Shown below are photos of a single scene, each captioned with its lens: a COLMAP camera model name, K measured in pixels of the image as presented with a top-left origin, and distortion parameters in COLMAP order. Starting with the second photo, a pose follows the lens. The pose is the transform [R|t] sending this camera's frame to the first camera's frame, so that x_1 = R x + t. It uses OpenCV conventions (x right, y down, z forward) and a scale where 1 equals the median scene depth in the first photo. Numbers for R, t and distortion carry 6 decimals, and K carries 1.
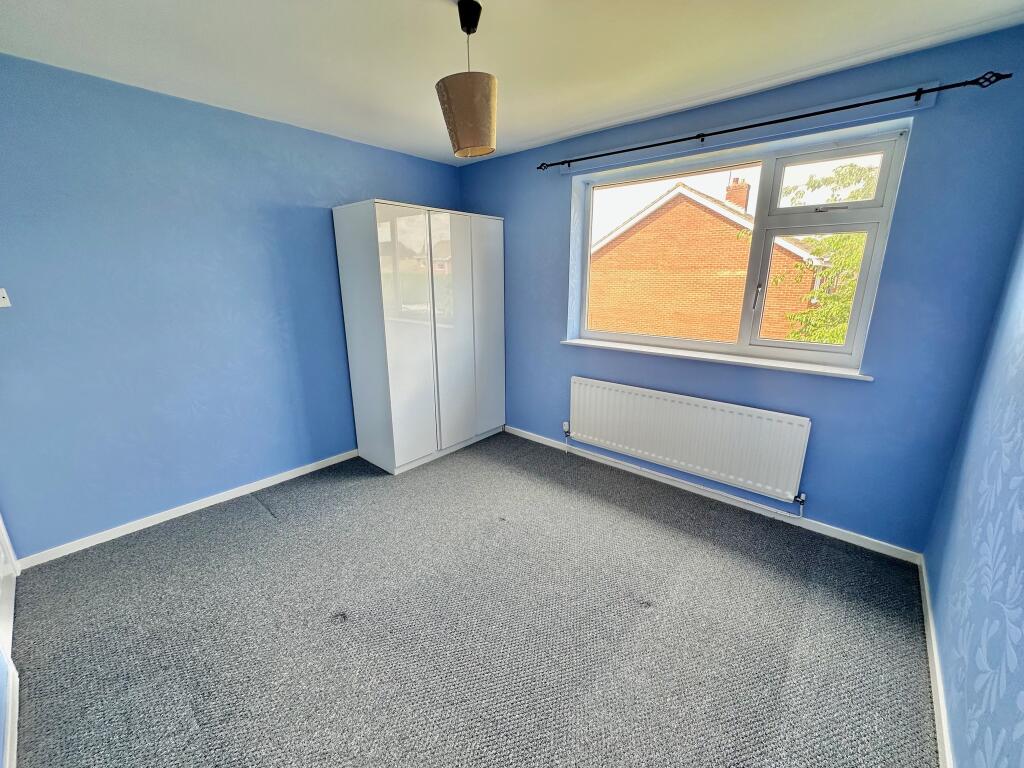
lens RADIAL K [[409.5, 0, 535.3], [0, 409.5, 374.8], [0, 0, 1]] dist [-0.000533, -0.000010]
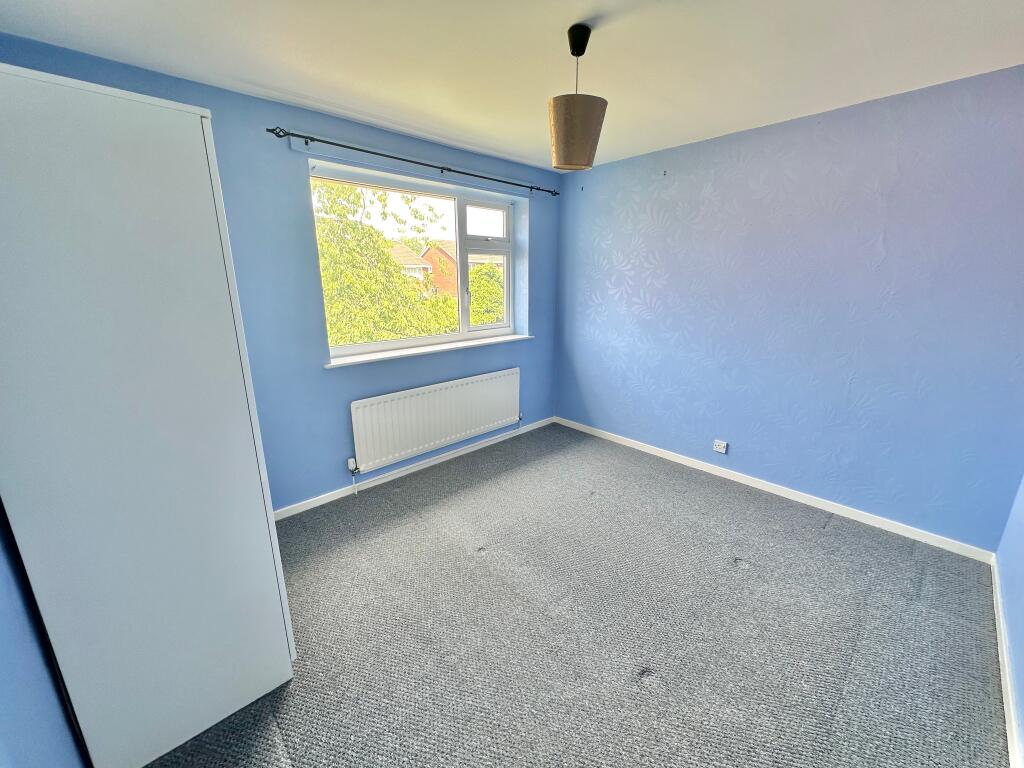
lens RADIAL K [[404.8, 0, 509.2], [0, 404.8, 384.6], [0, 0, 1]] dist [-0.008820, 0.000279]
pose [[0.135035, -0.245439, 0.959961, -0.826753], [0.243629, 0.947316, 0.207935, -0.157416], [-0.960422, 0.205796, 0.187716, 0.660970]]
